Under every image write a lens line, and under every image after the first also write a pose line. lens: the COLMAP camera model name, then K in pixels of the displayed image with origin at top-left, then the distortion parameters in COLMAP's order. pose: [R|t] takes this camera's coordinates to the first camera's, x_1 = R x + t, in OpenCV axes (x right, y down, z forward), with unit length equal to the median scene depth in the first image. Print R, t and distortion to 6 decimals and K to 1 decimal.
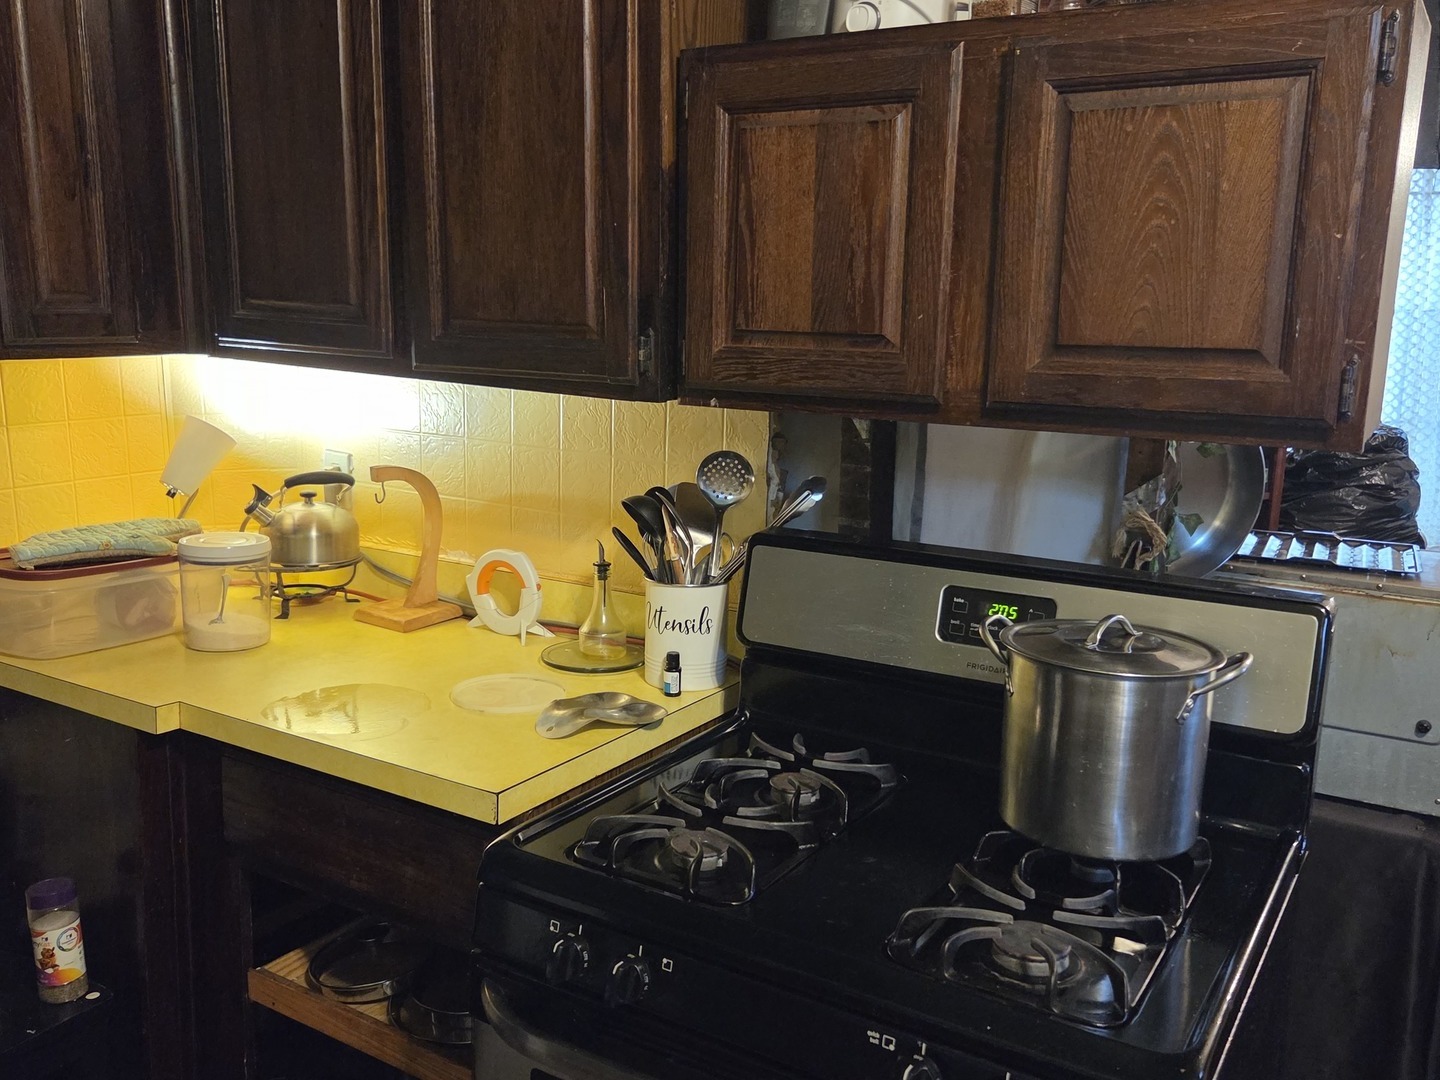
lens RADIAL K [[1393.8, 0, 720.0], [0, 1393.8, 540.0], [0, 0, 1]] dist [0.038229, 0.008501]
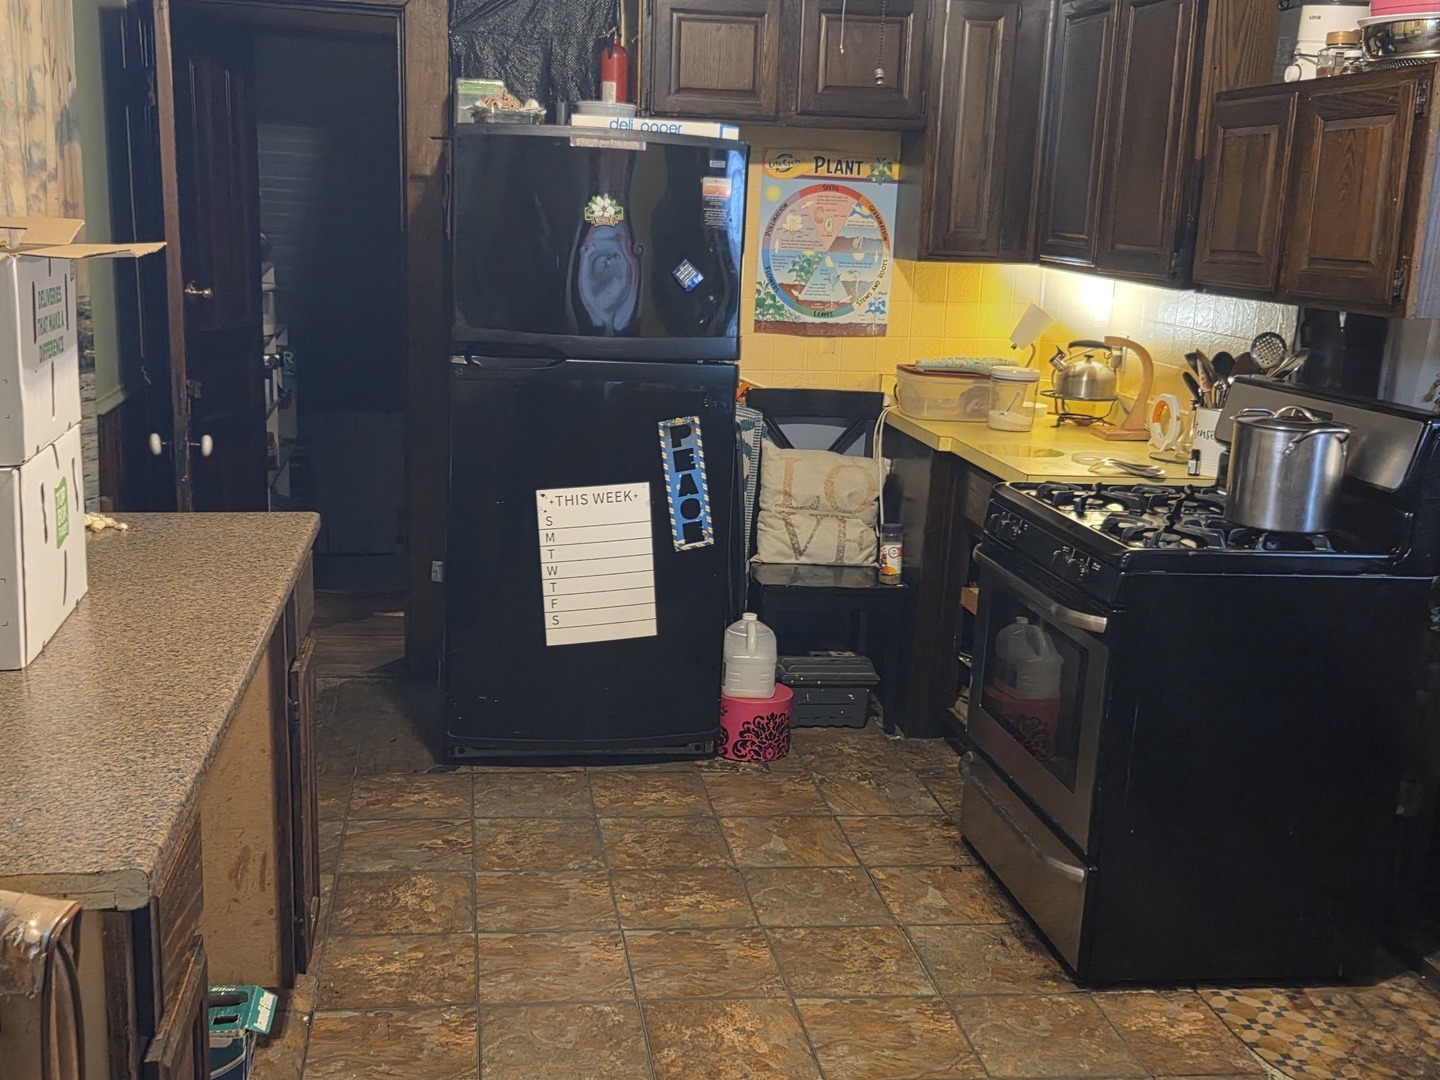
lens RADIAL K [[1550.1, 0, 720.0], [0, 1550.1, 540.0], [0, 0, 1]] dist [-0.000301, 0.450638]
pose [[0.708018, 0.161256, -0.687537, 0.763351], [-0.152979, 0.985485, 0.073600, 0.125614], [0.689426, 0.053069, 0.722410, -0.661269]]
